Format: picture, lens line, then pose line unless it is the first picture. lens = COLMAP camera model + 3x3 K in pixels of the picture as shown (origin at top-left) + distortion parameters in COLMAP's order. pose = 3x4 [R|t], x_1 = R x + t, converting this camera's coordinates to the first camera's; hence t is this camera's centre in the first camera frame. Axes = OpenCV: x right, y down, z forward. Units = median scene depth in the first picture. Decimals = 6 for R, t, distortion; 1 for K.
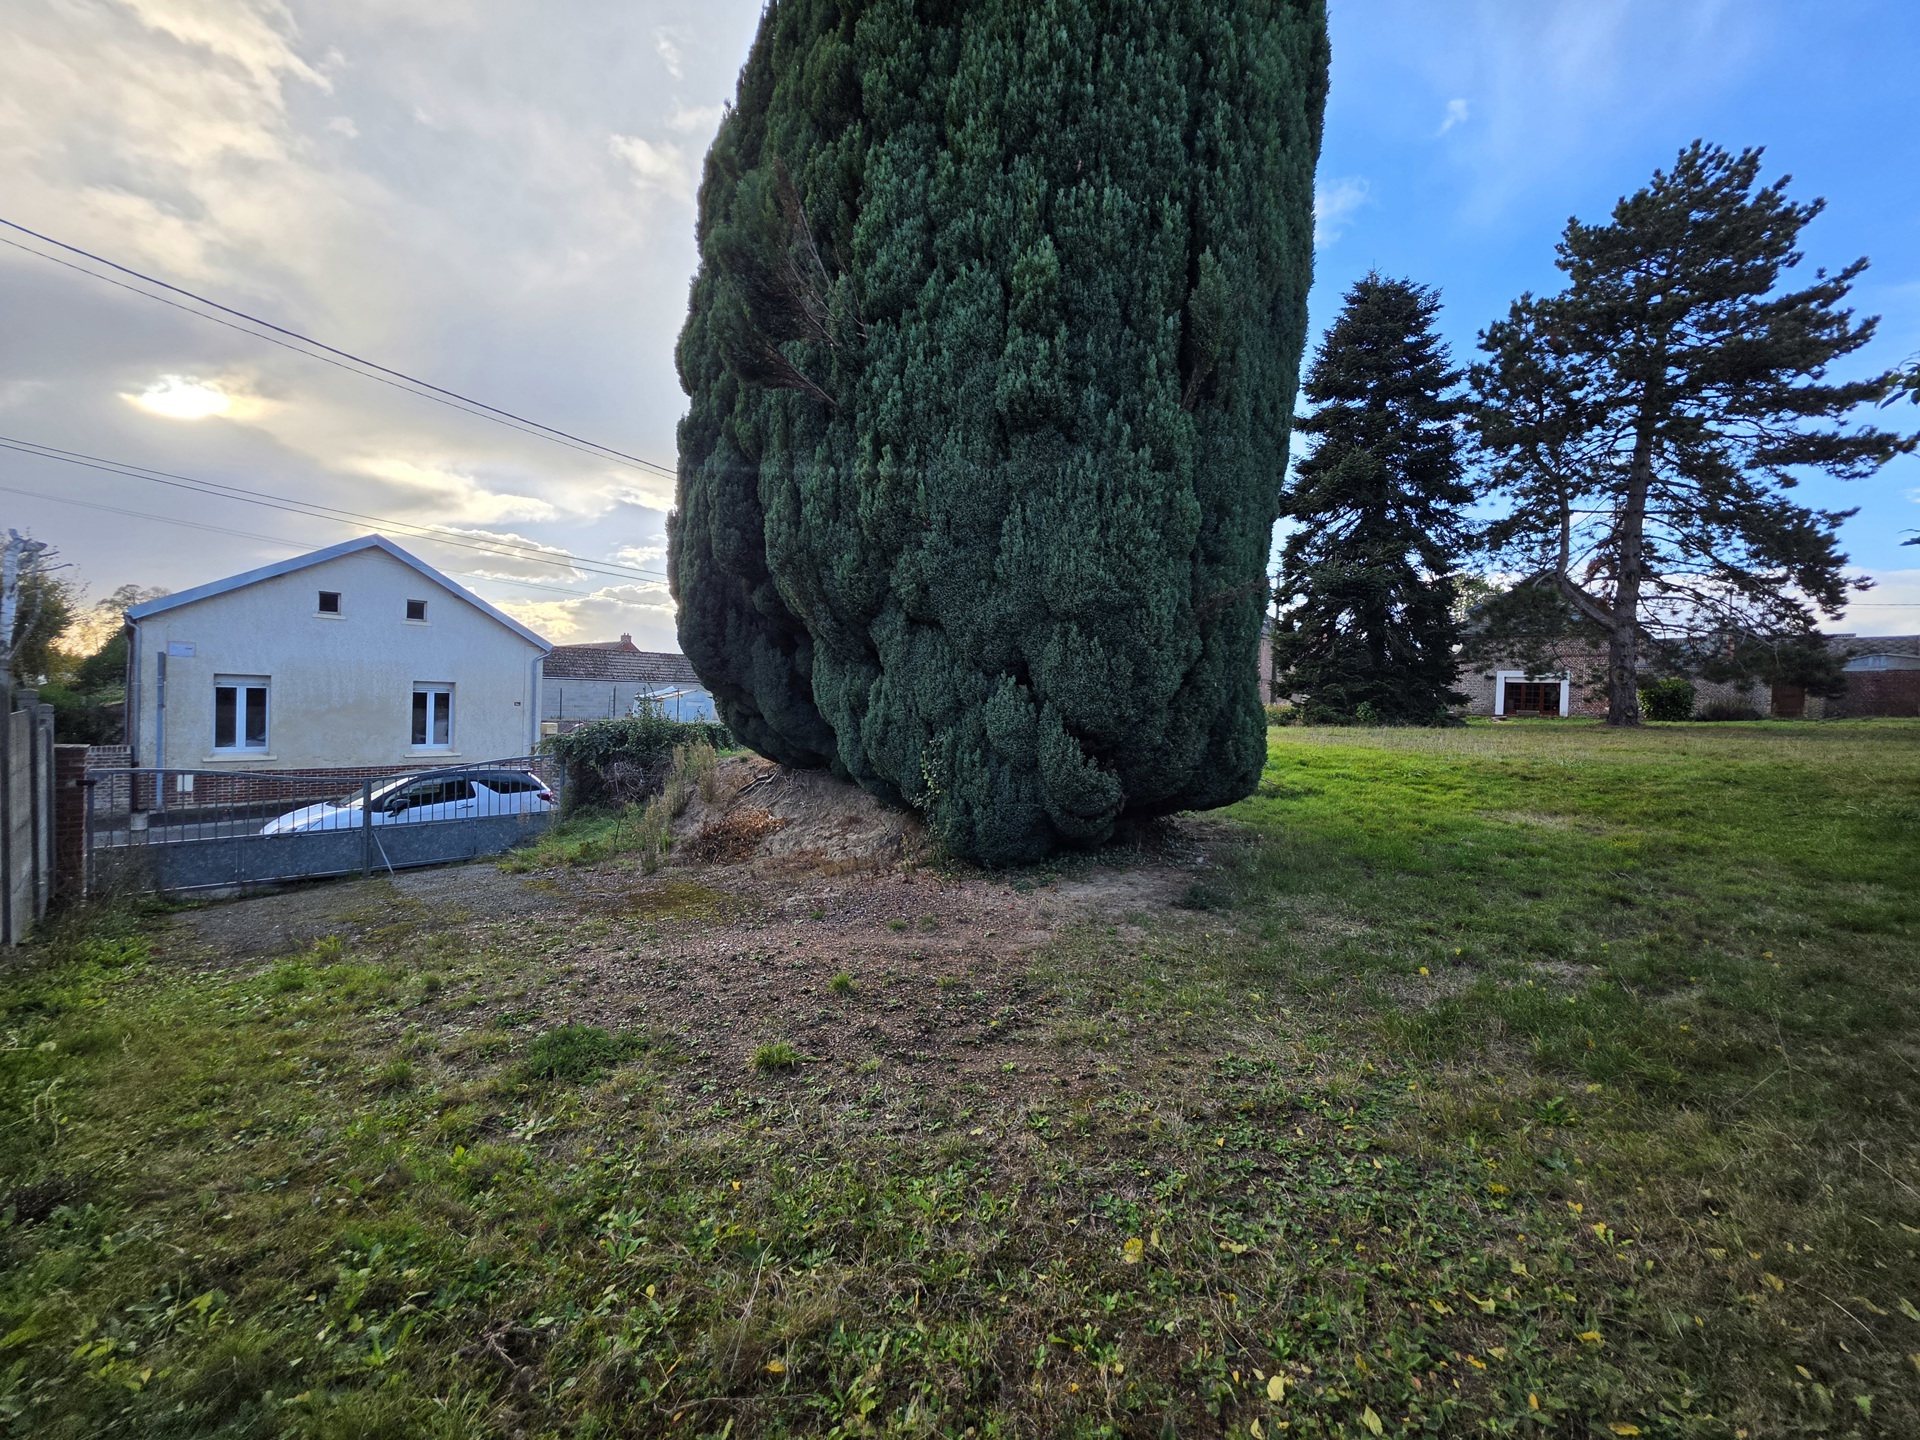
lens RADIAL K [[726.9, 0, 956.5], [0, 726.9, 709.8], [0, 0, 1]] dist [0.000153, -0.005939]
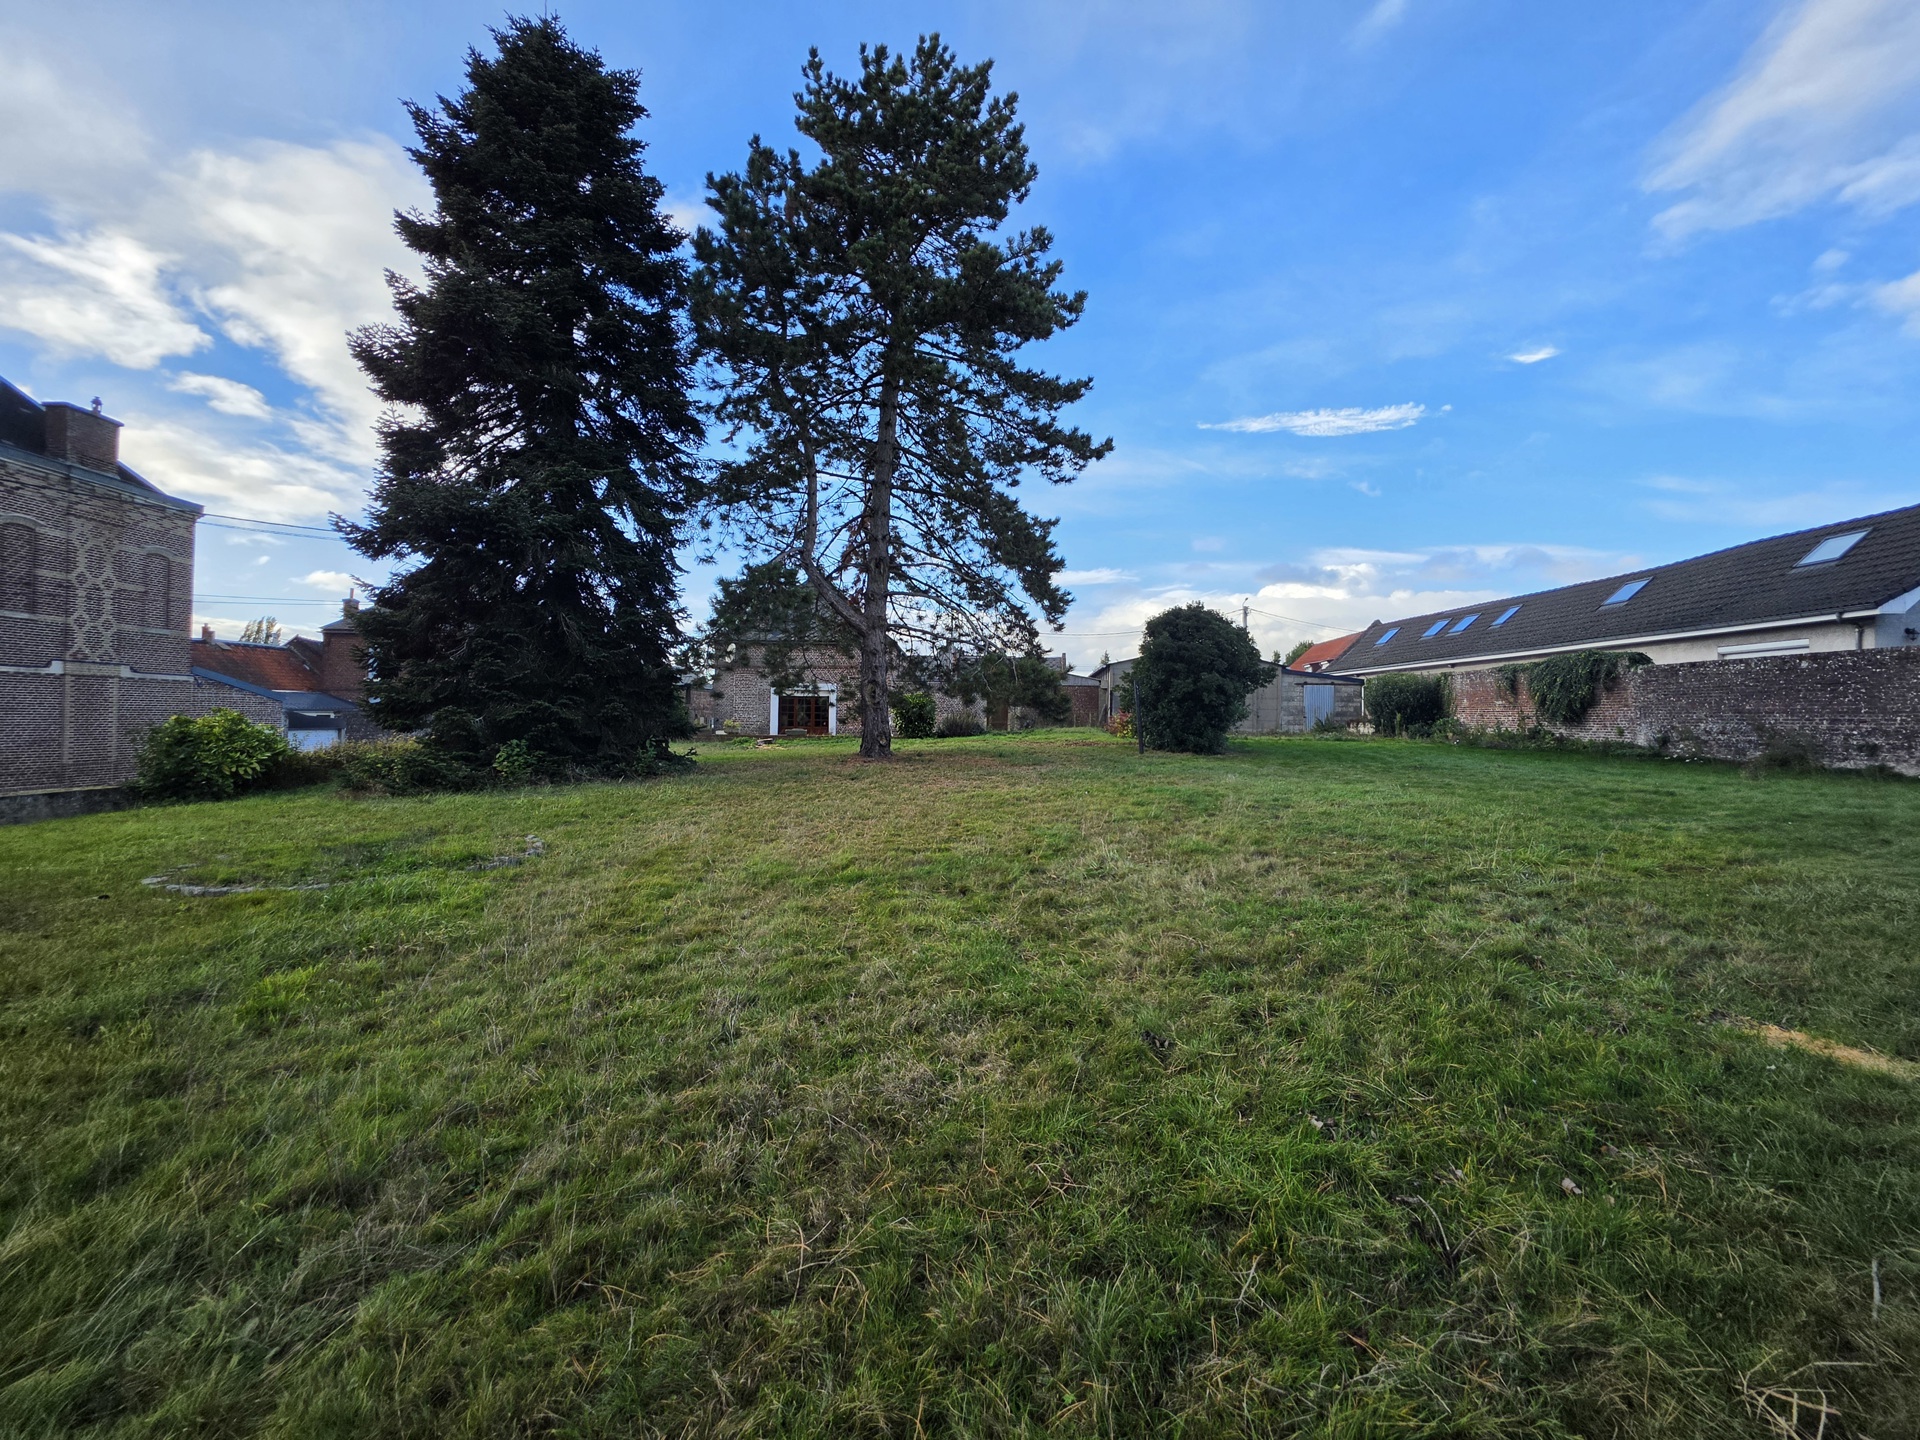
lens RADIAL K [[773.4, 0, 961.3], [0, 773.4, 709.2], [0, 0, 1]] dist [0.002092, 0.000465]
pose [[0.669695, -0.012892, 0.742524, 0.353072], [0.021513, 0.999766, -0.002045, -0.024931], [-0.742325, 0.017343, 0.669816, 0.360709]]
